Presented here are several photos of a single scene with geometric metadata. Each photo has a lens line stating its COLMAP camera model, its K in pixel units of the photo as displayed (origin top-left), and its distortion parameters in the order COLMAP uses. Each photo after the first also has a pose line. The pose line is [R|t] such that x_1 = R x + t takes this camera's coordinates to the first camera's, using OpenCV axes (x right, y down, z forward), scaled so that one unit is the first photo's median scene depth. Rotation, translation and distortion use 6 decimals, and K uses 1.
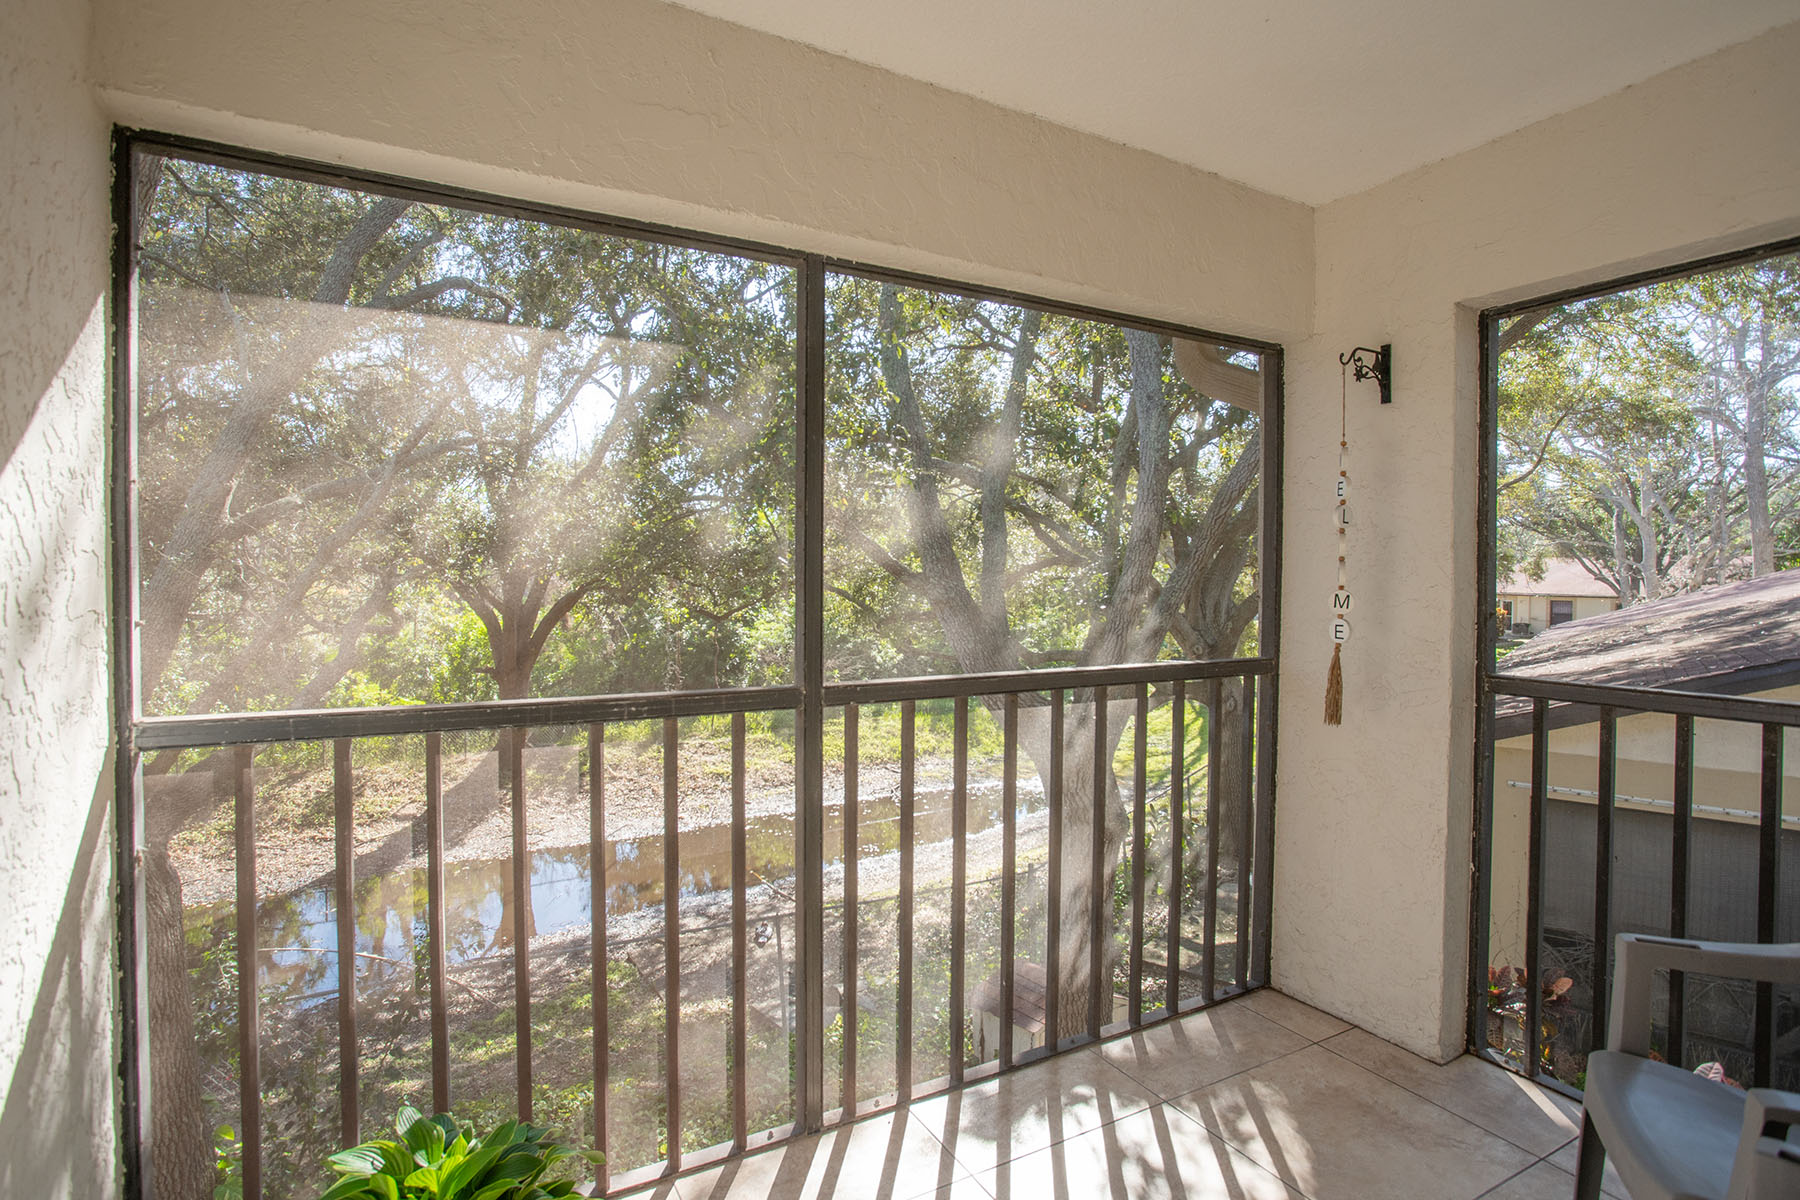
lens RADIAL K [[892.9, 0, 897.9], [0, 892.9, 591.3], [0, 0, 1]] dist [-0.061729, 0.025768]
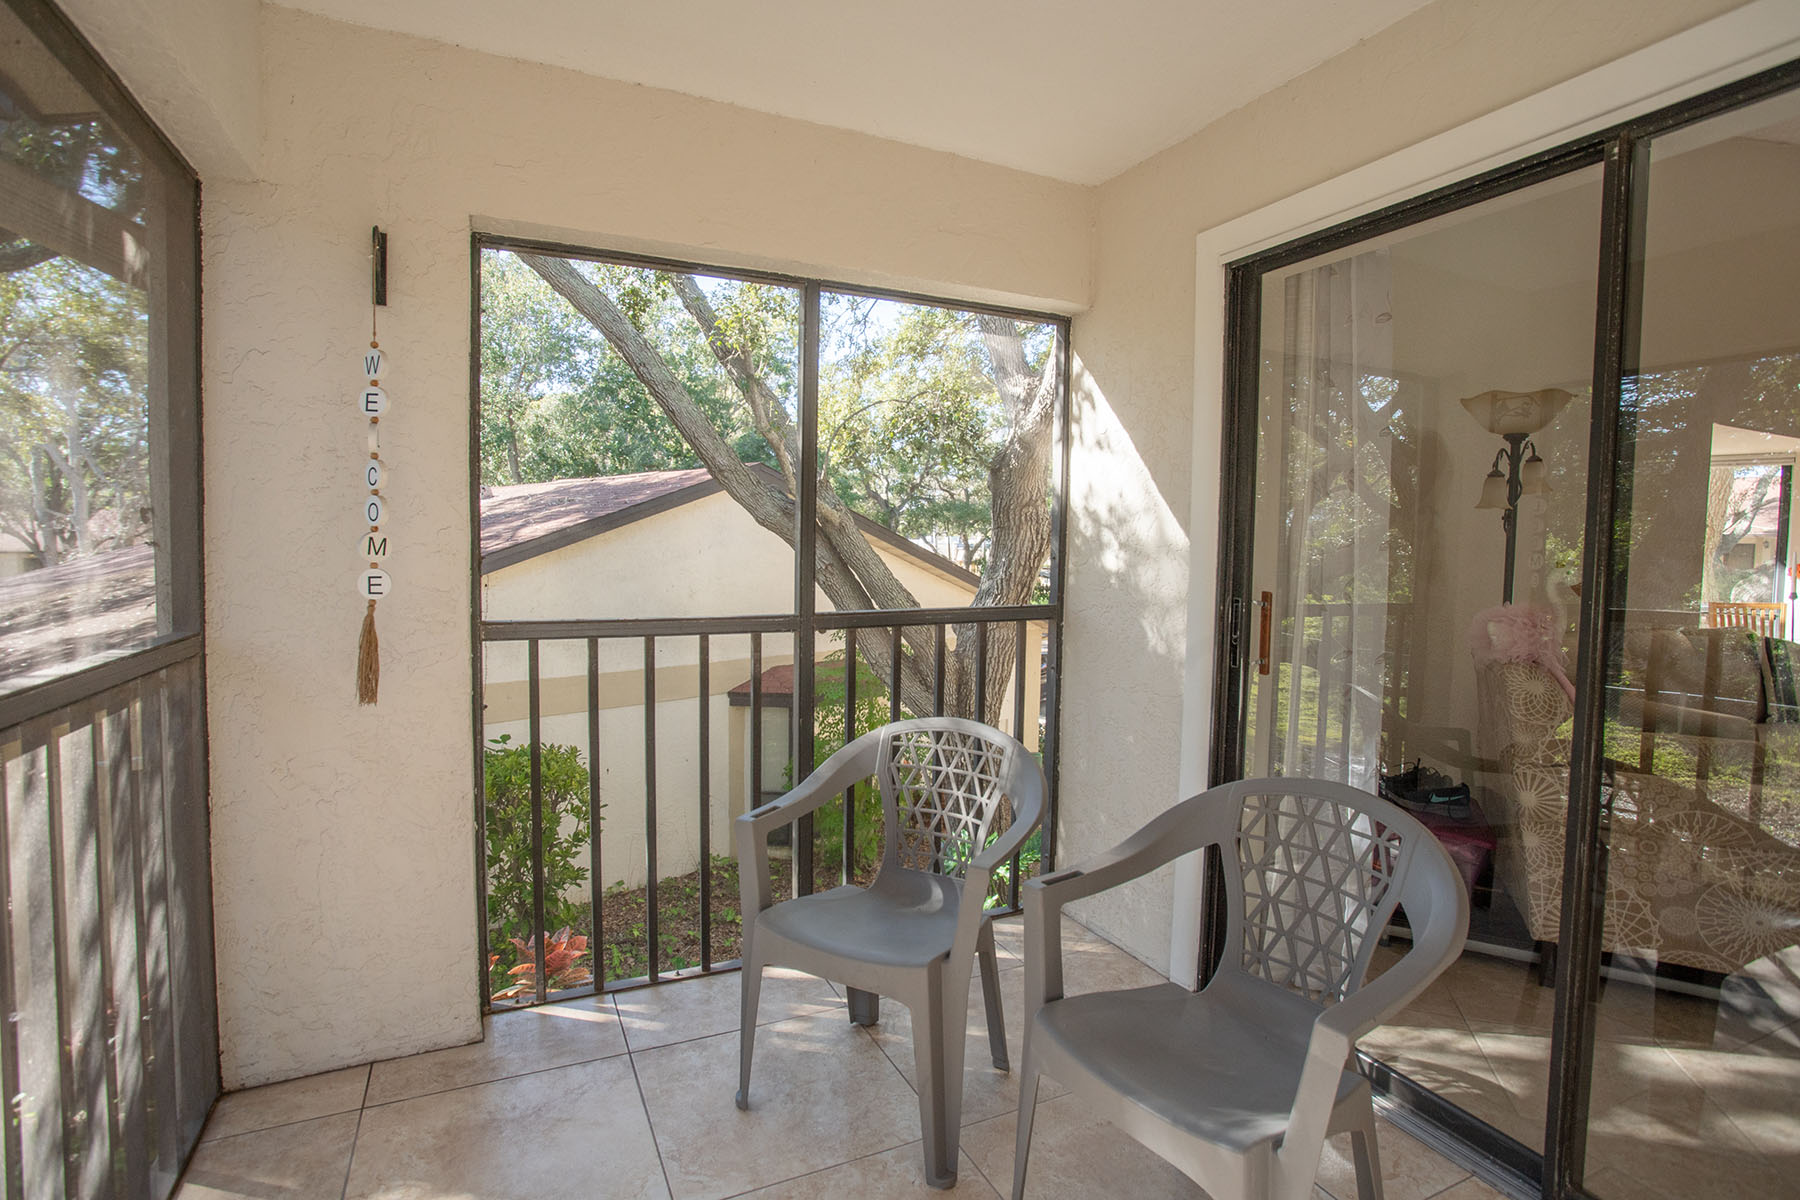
lens RADIAL K [[892.9, 0, 897.9], [0, 892.9, 591.3], [0, 0, 1]] dist [-0.061729, 0.025768]
pose [[0.072338, -0.060753, 0.995528, -0.248928], [0.000641, 0.998146, 0.060866, 0.004104], [-0.997380, -0.003765, 0.072243, 0.480194]]
